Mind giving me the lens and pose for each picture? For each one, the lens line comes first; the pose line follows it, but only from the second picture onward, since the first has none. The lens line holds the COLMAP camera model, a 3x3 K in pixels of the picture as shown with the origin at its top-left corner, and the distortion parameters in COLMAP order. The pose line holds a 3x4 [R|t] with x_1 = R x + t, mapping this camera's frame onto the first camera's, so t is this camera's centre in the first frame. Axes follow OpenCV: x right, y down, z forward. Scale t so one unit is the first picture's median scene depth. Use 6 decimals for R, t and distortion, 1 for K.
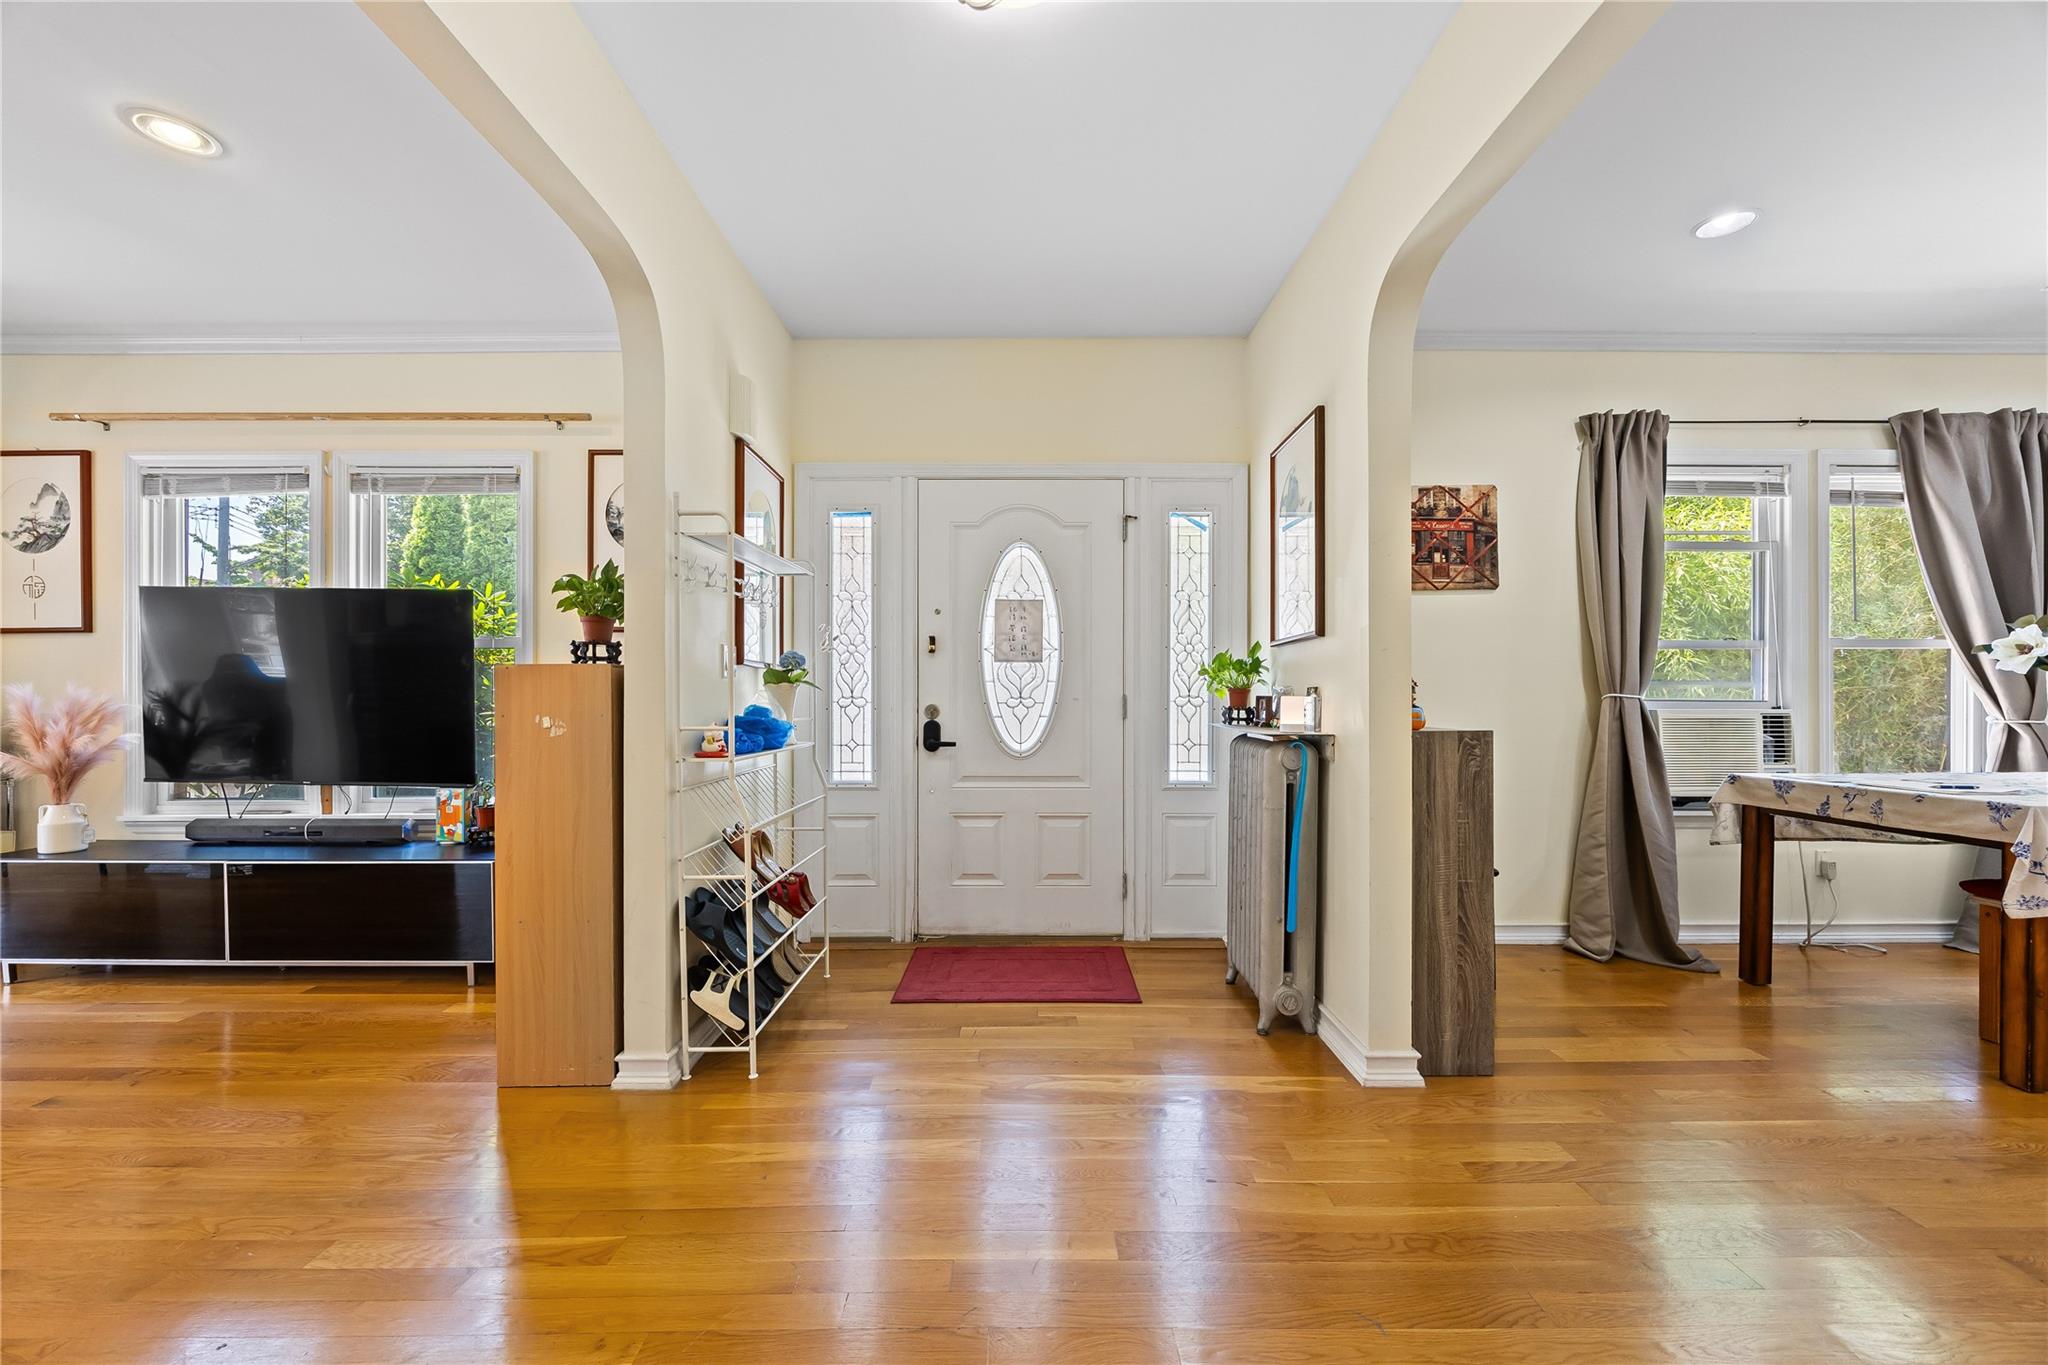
lens RADIAL K [[793.2, 0, 1011.2], [0, 793.2, 700.2], [0, 0, 1]] dist [-0.000416, -0.000284]
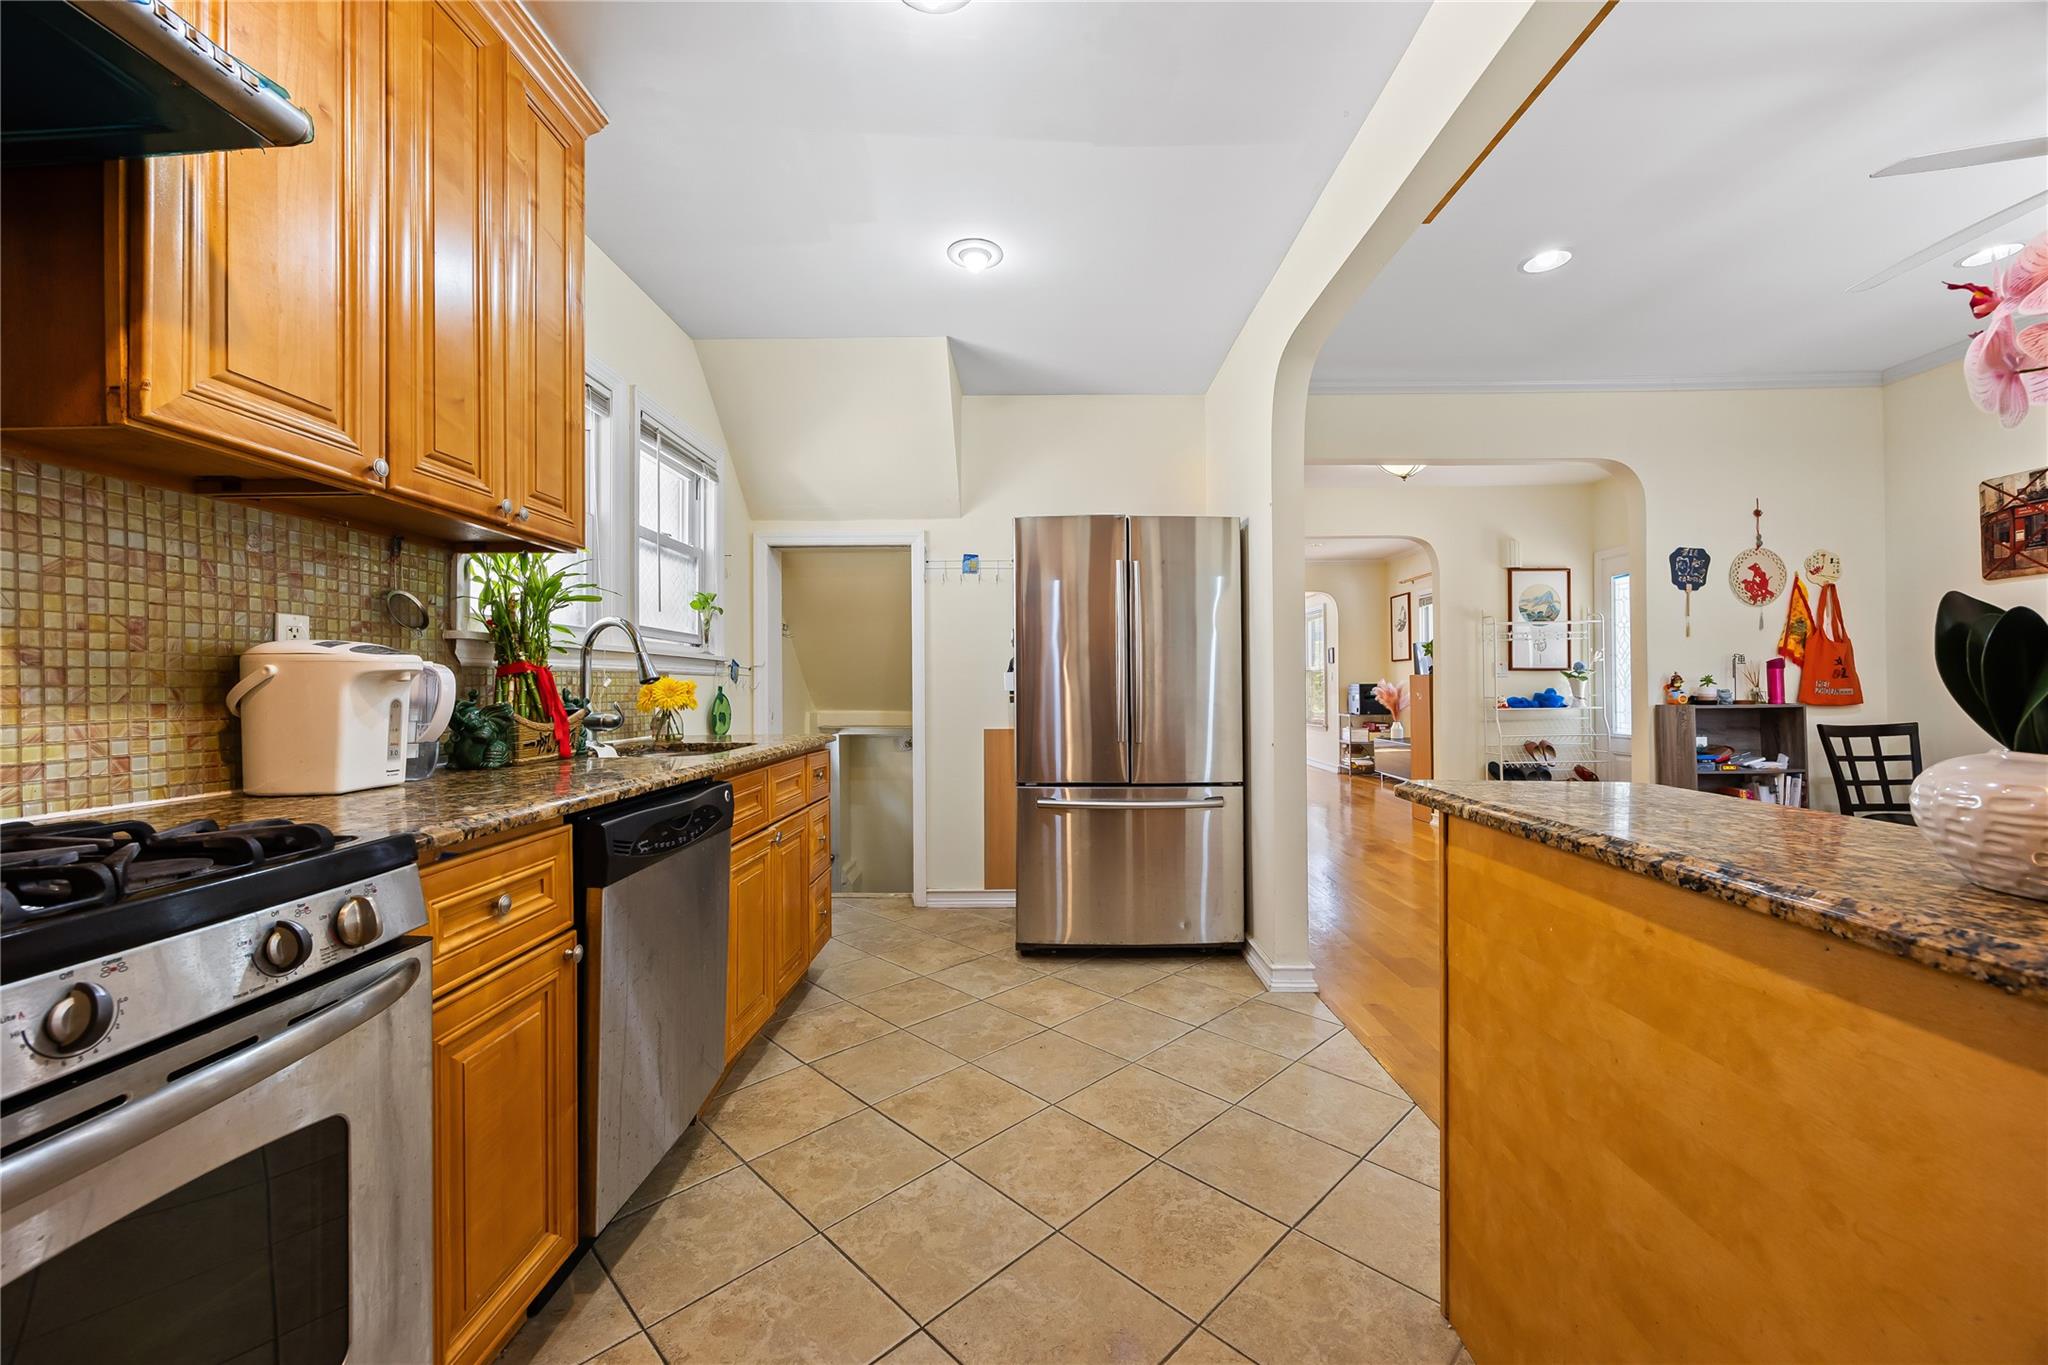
lens RADIAL K [[793.2, 0, 1043.6], [0, 793.2, 674.0], [0, 0, 1]] dist [-0.000416, -0.000284]
pose [[-0.005101, -0.016737, -0.999847, 1.547565], [0.003599, 0.999853, -0.016755, -0.001536], [0.999981, -0.003684, -0.005040, -0.245449]]
